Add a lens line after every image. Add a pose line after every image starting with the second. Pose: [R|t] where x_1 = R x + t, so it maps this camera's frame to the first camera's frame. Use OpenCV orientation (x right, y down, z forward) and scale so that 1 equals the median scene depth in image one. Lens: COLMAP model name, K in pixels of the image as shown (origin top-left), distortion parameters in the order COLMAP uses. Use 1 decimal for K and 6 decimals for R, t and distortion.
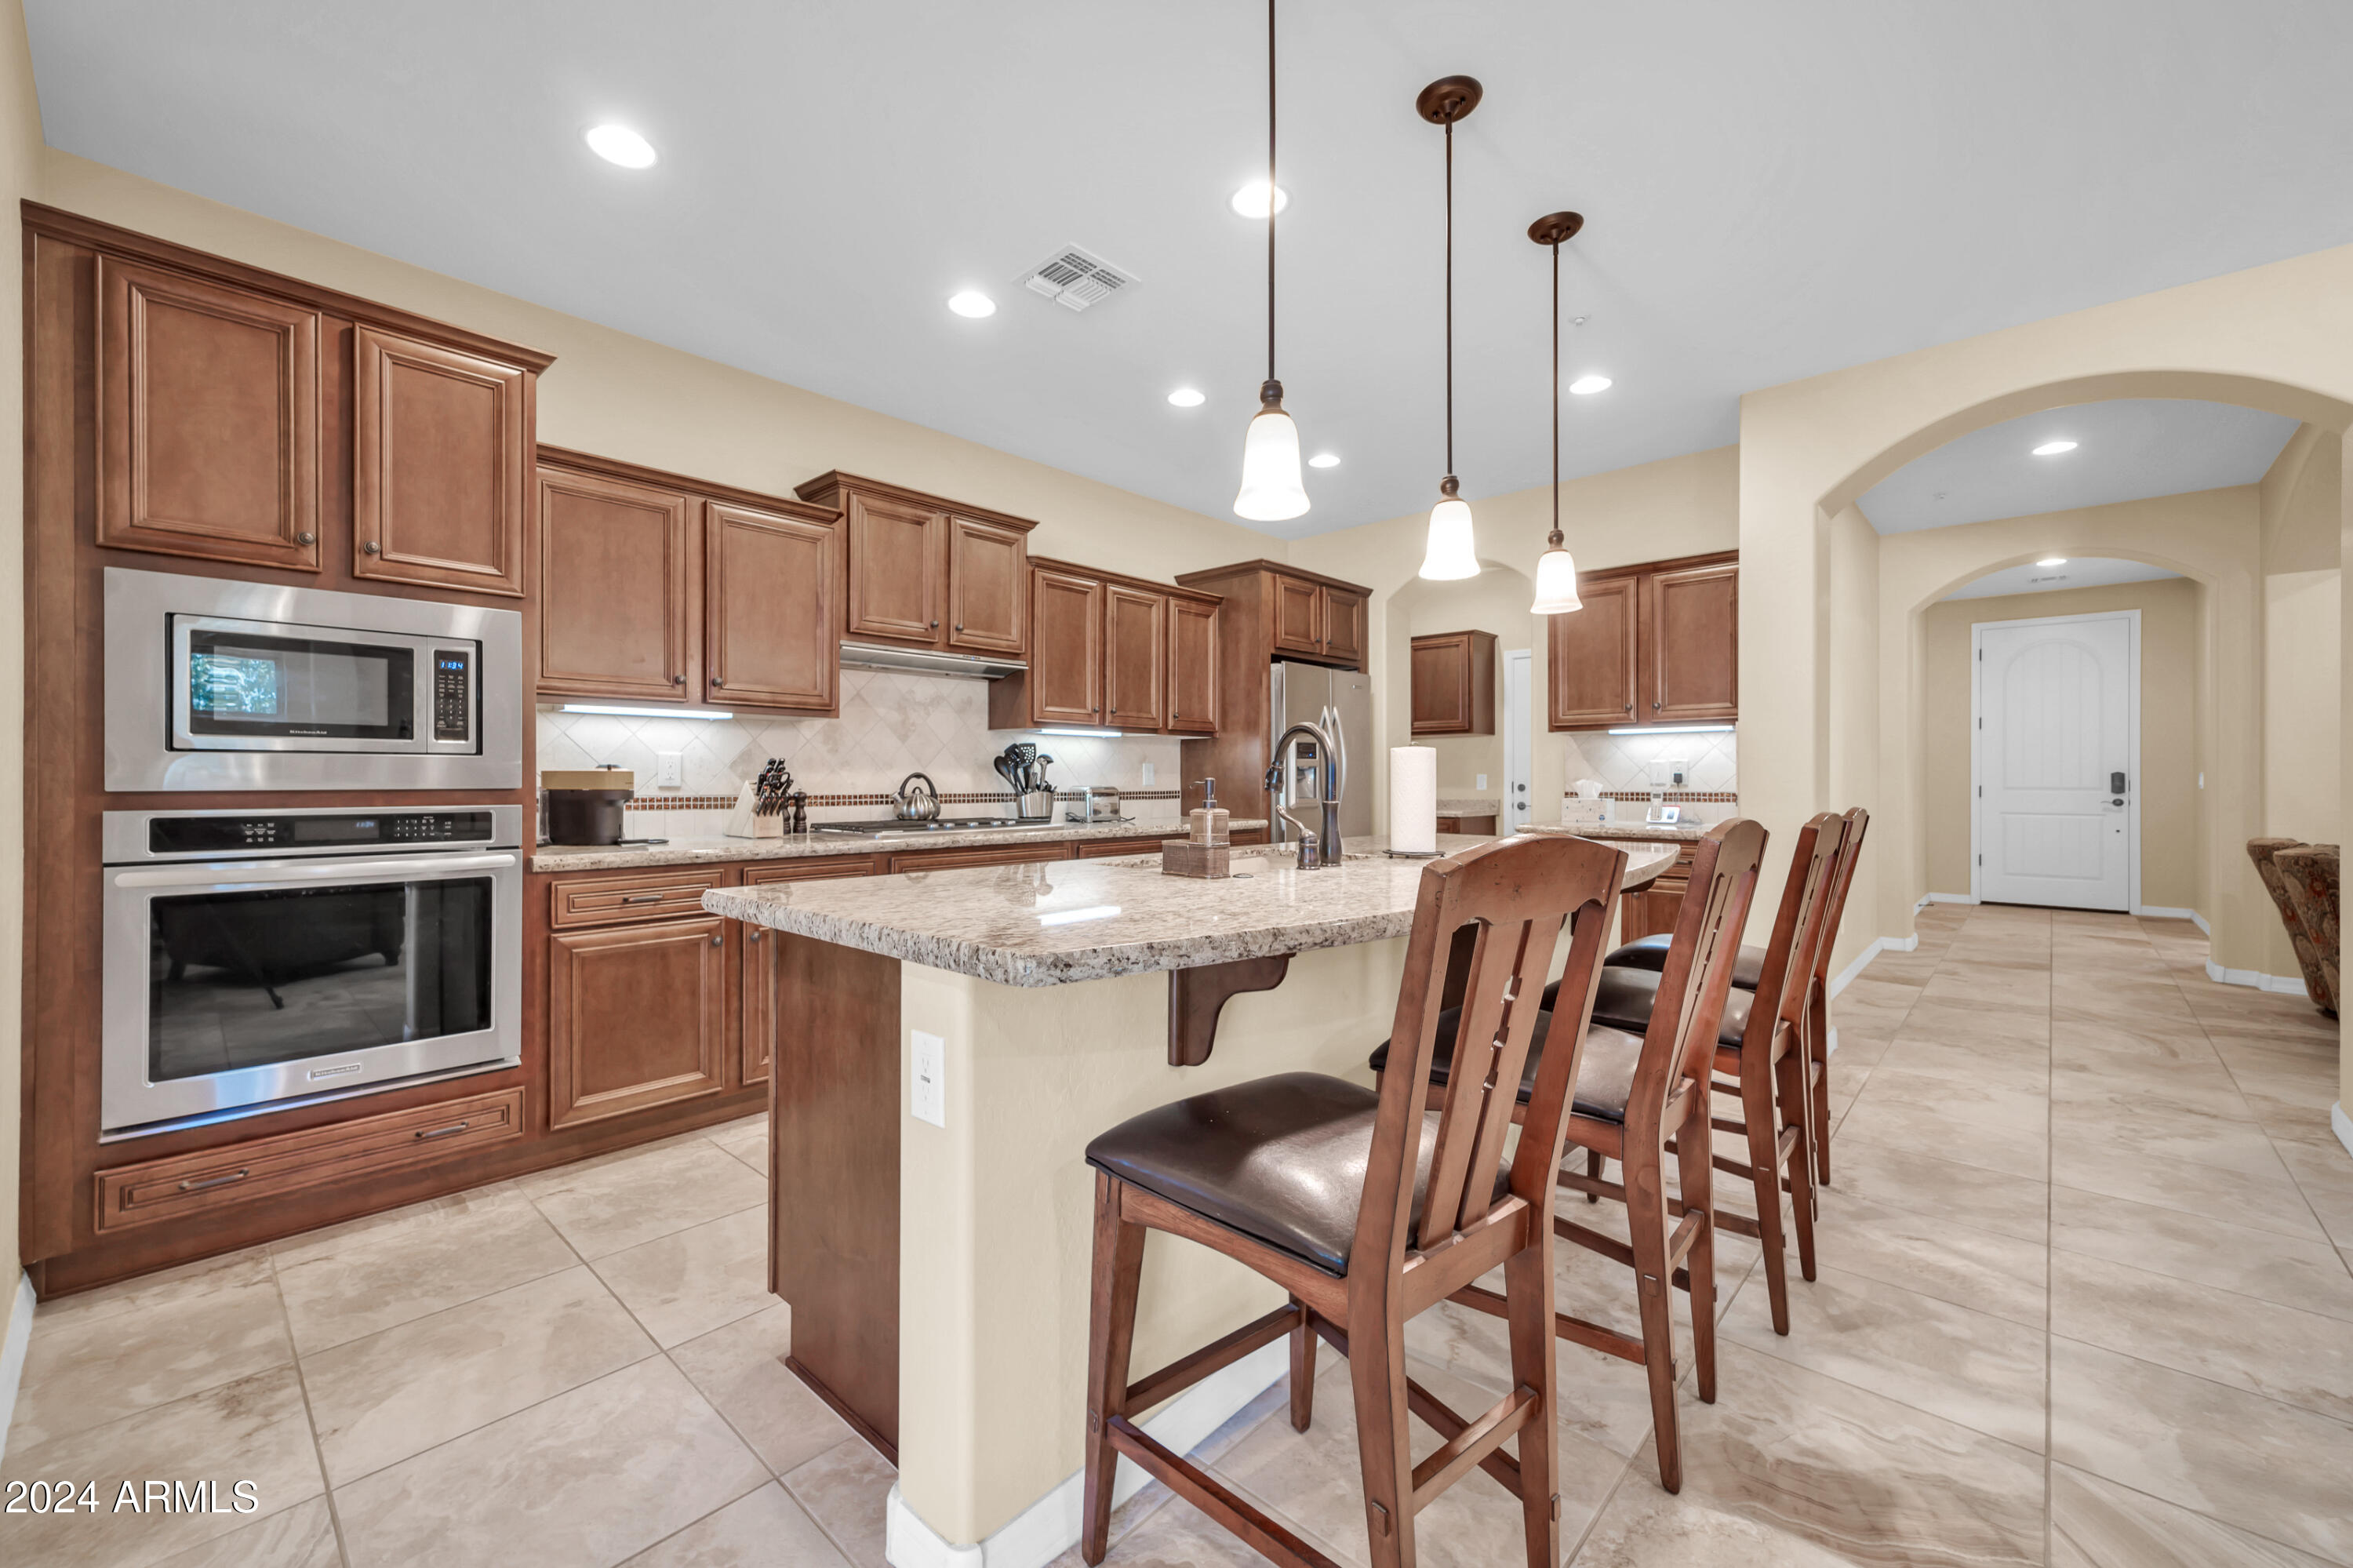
lens RADIAL K [[938.2, 0, 1159.3], [0, 938.2, 778.7], [0, 0, 1]] dist [0.012546, -0.000380]
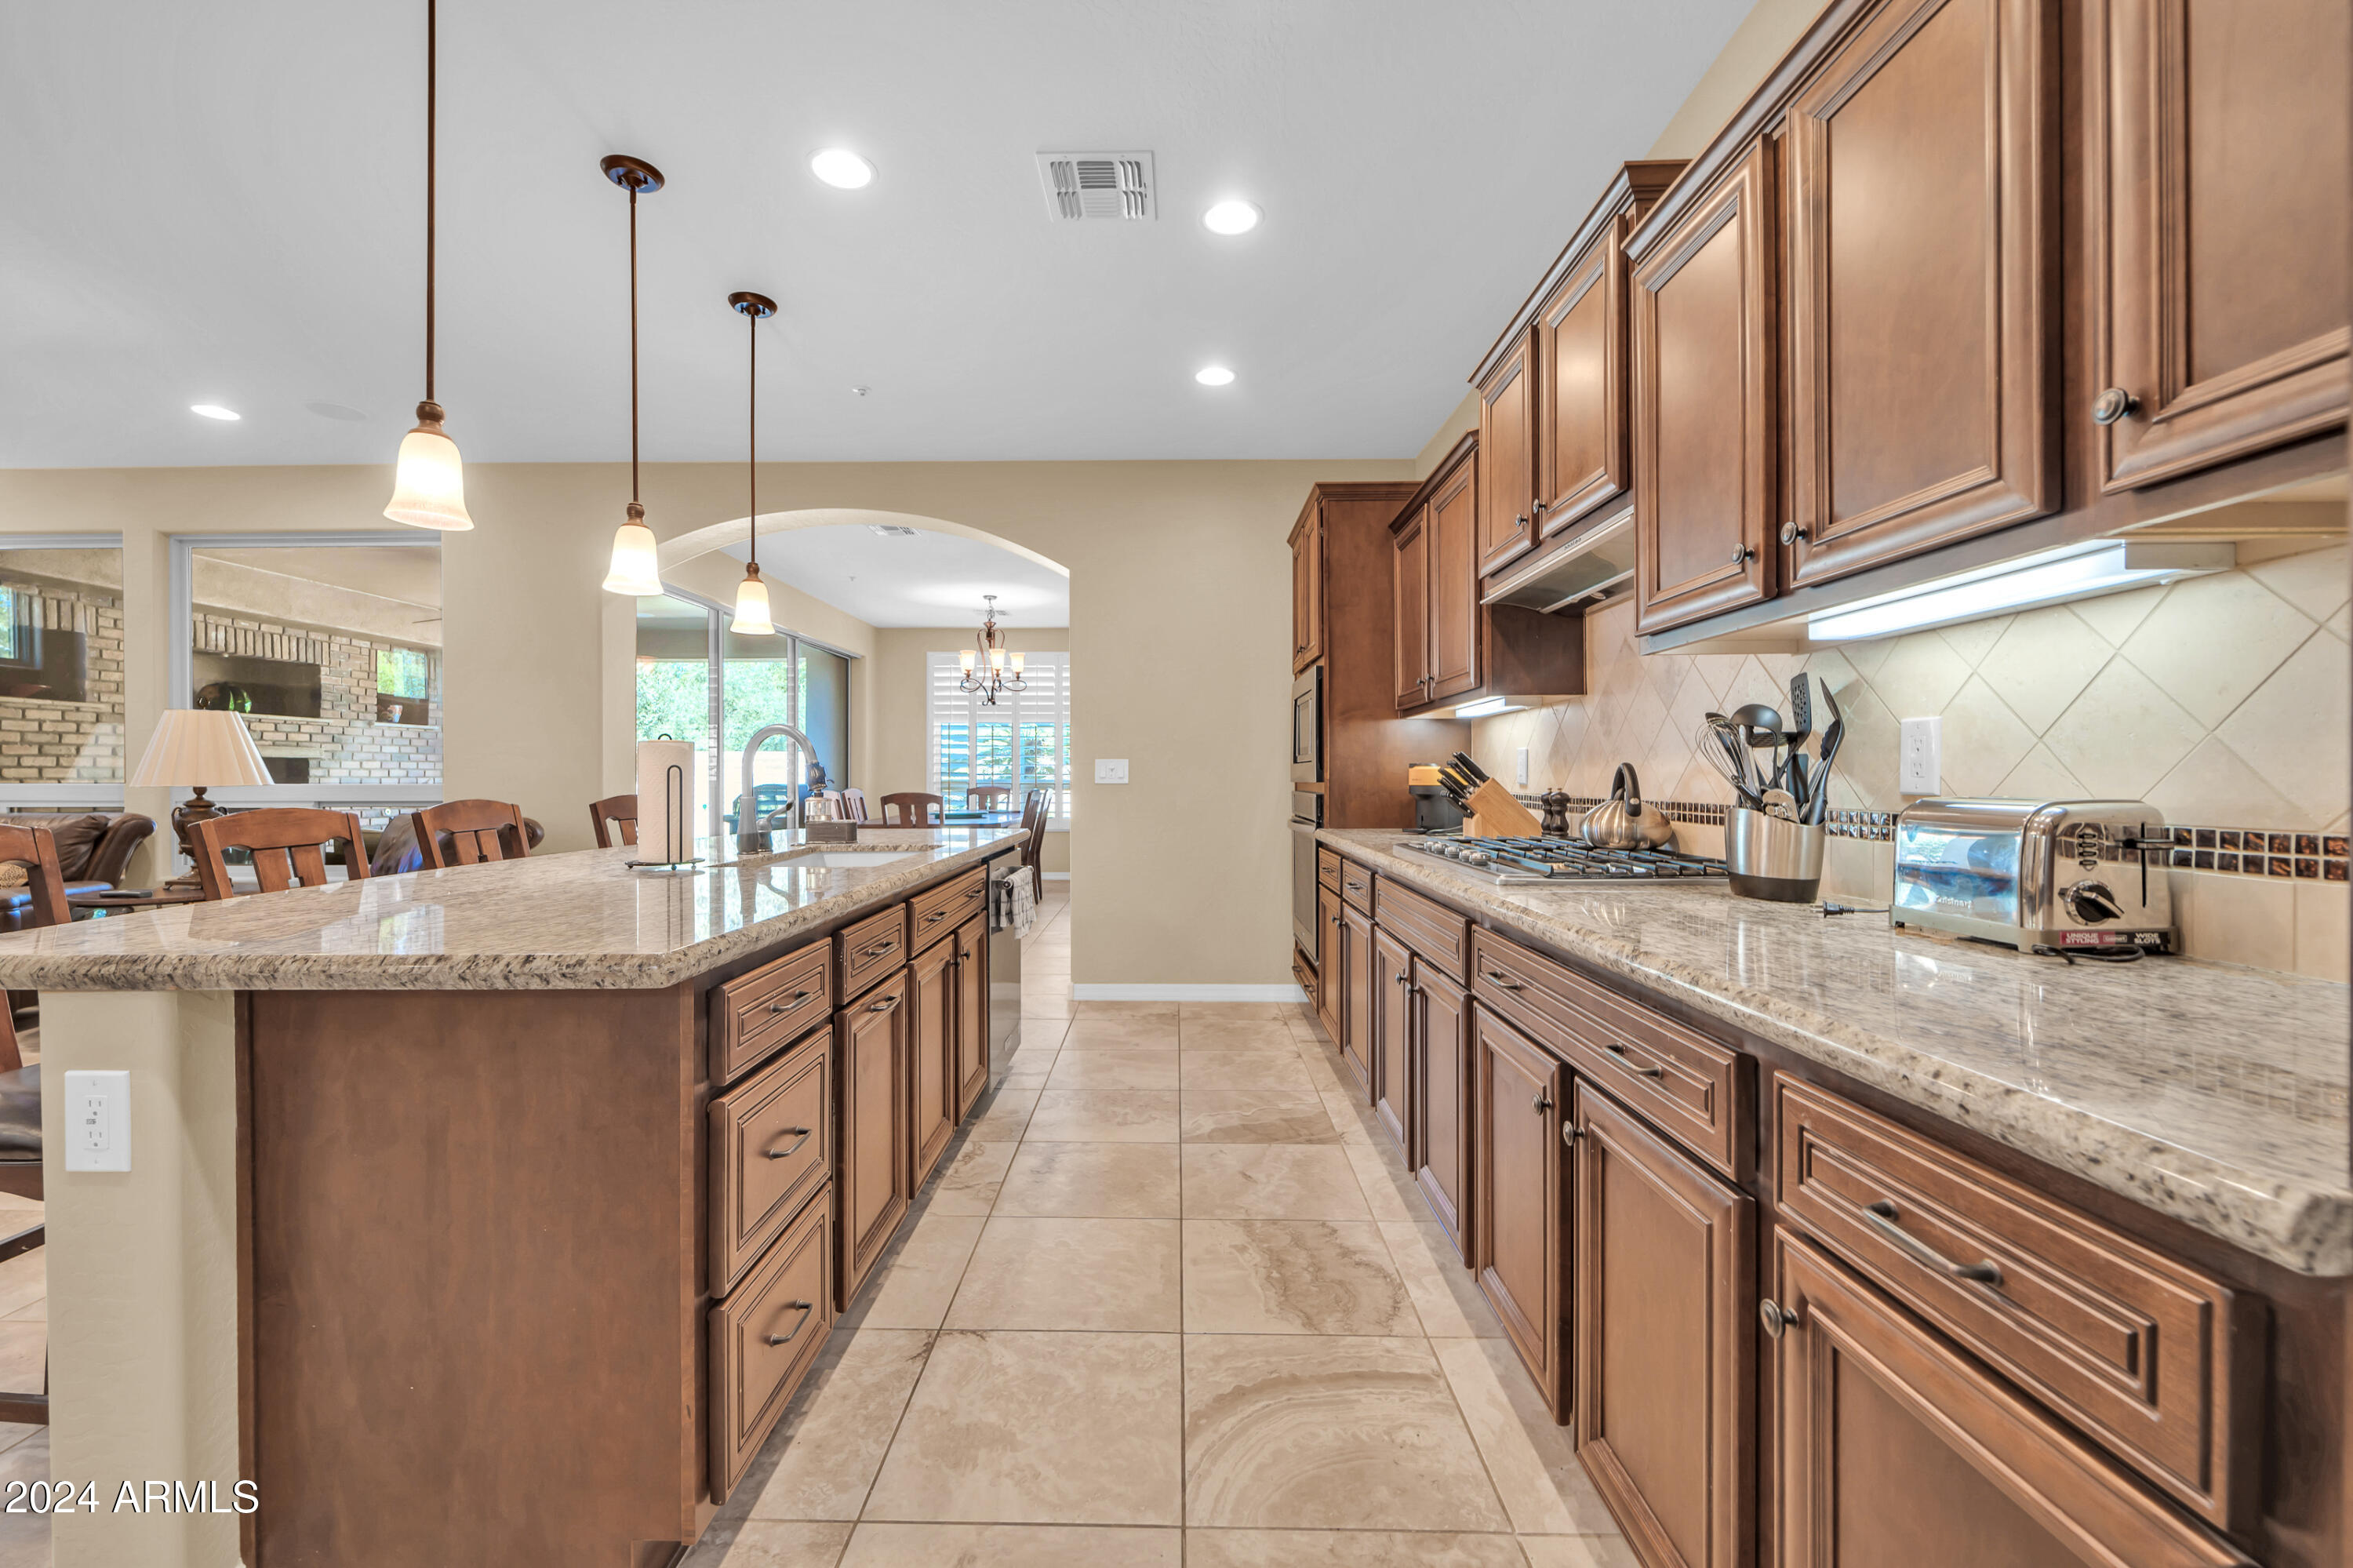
lens RADIAL K [[941.7, 0, 1157.7], [0, 941.7, 777.3], [0, 0, 1]] dist [0.002103, -0.000678]
pose [[-0.740233, 0.000710, -0.672350, 0.355063], [0.002658, 0.999995, -0.001870, 0.002794], [0.672346, -0.003172, -0.740231, 1.335128]]
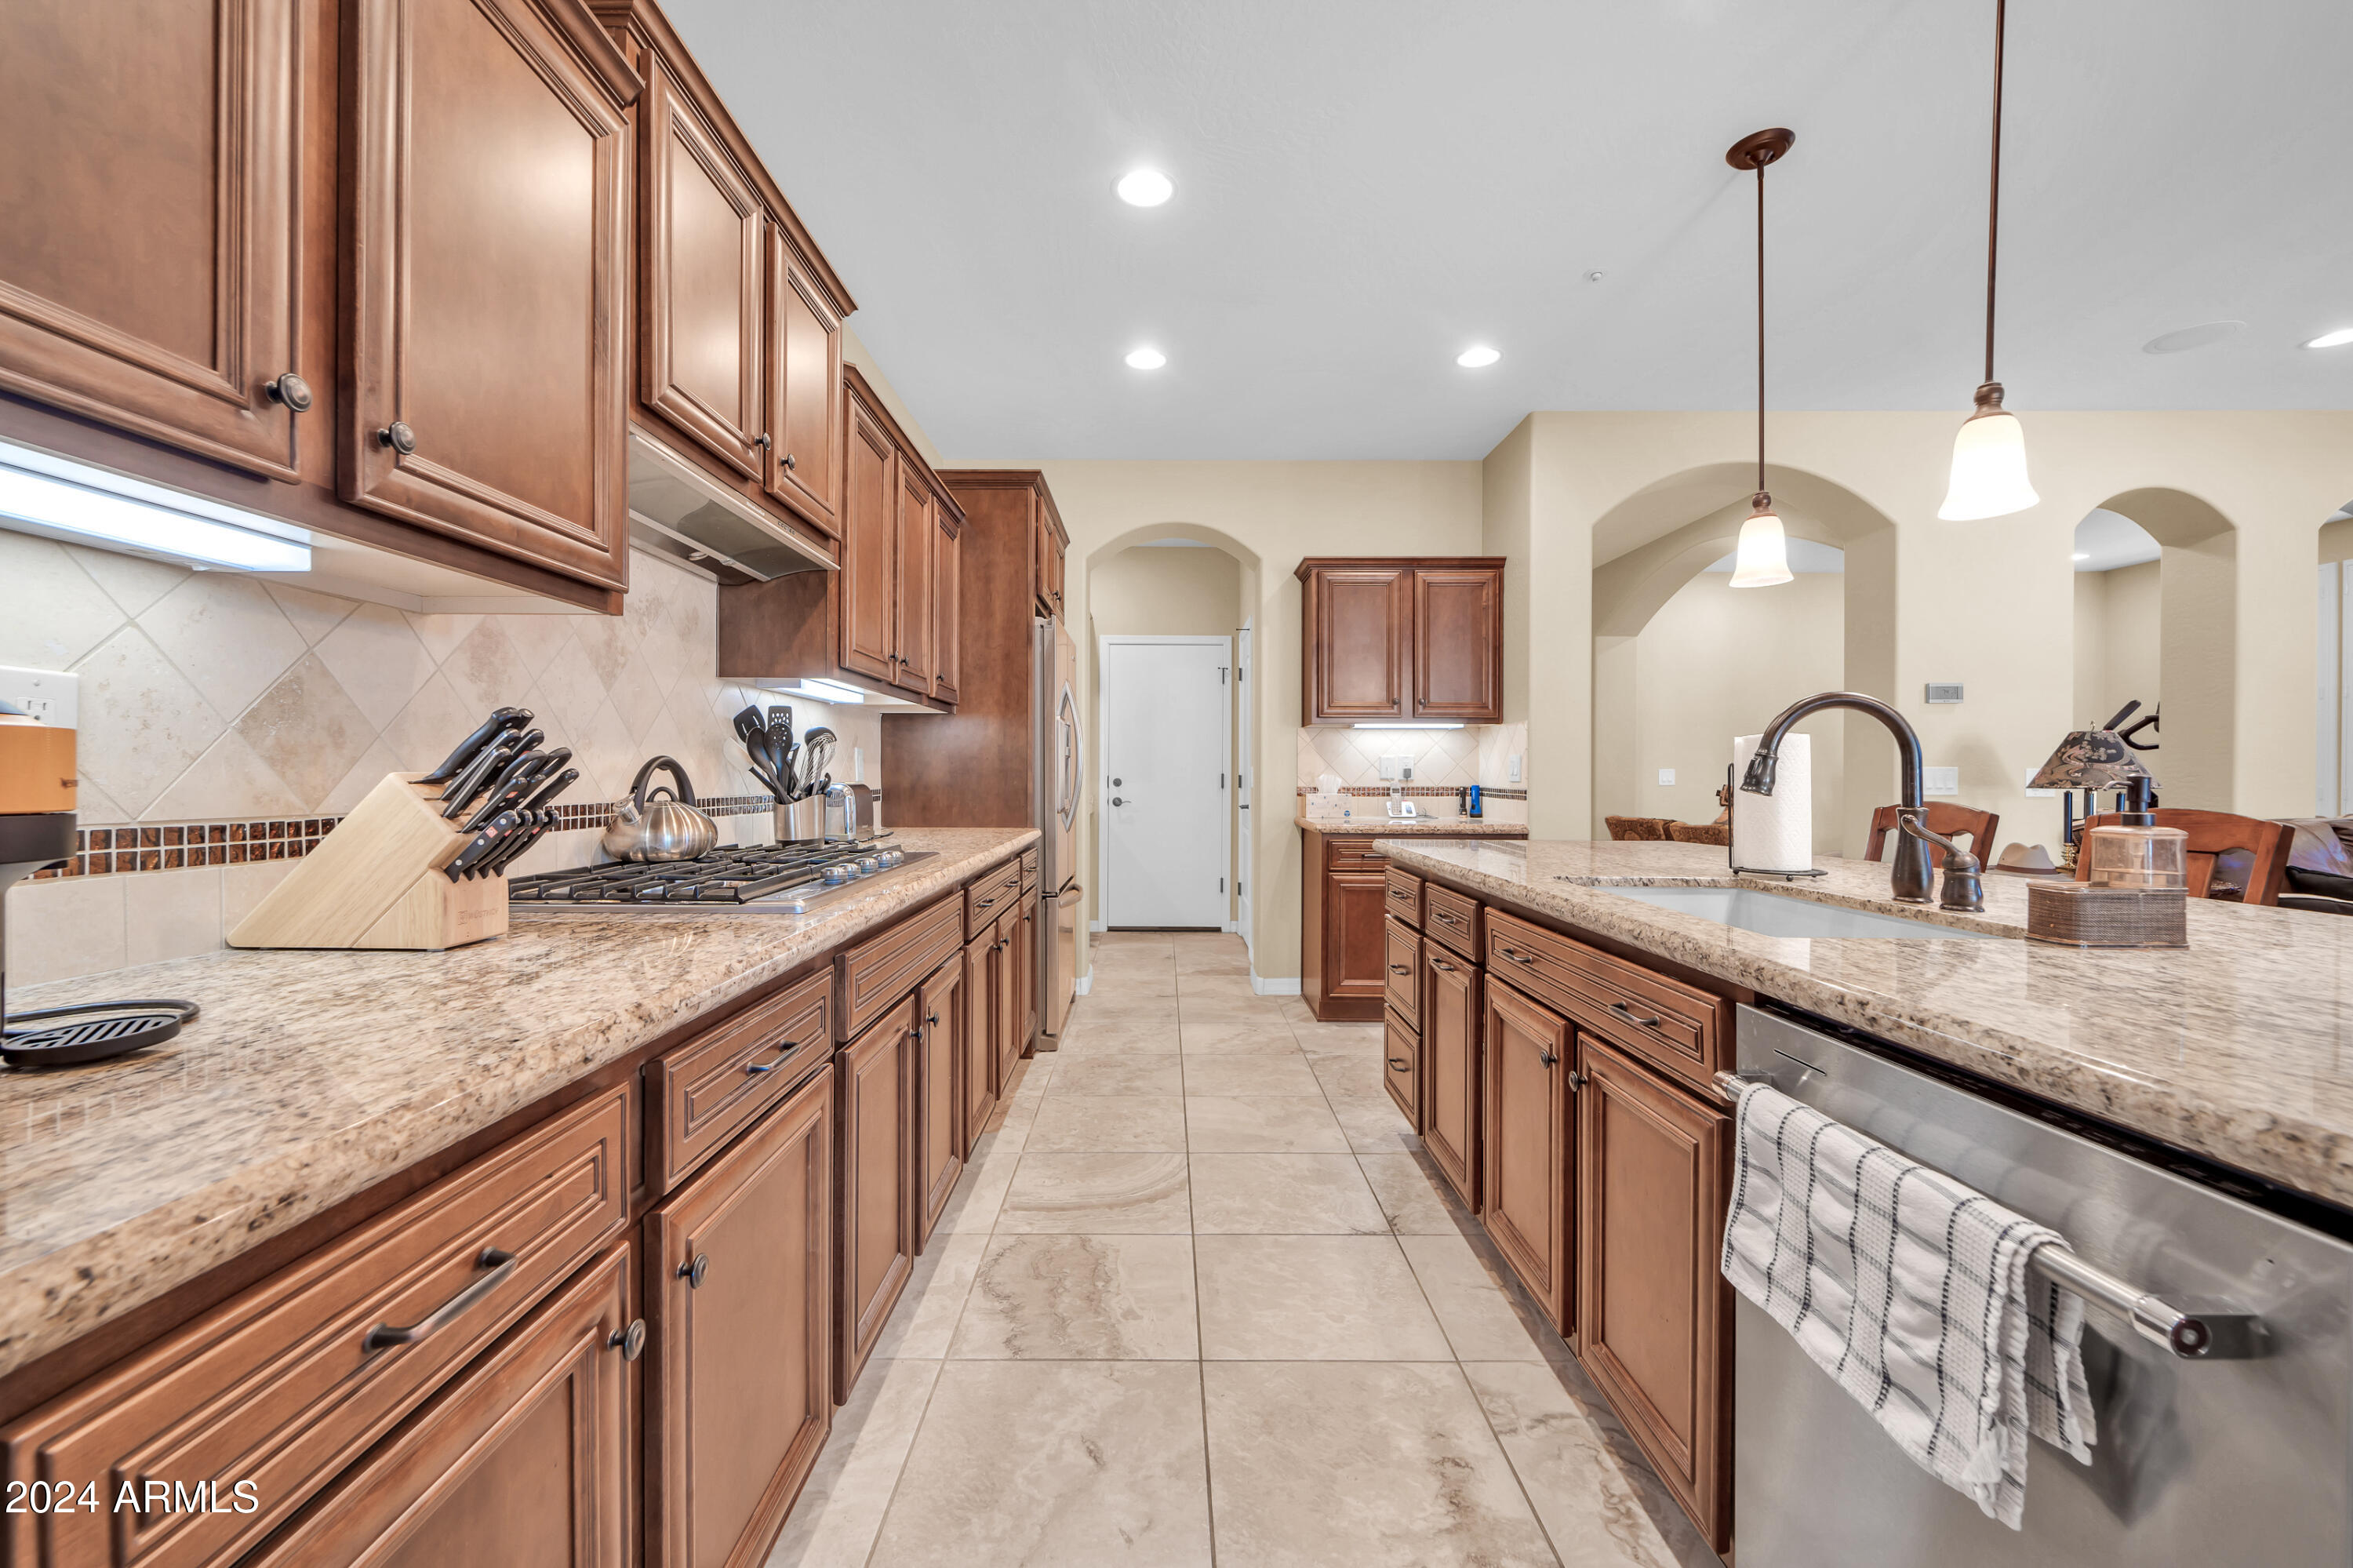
lens RADIAL K [[941.7, 0, 1157.7], [0, 941.7, 777.3], [0, 0, 1]] dist [0.002103, -0.000678]
pose [[0.731173, 0.000421, 0.682192, -0.430264], [-0.004189, 0.999984, 0.003874, 0.001214], [-0.682180, -0.005690, 0.731162, 0.536895]]
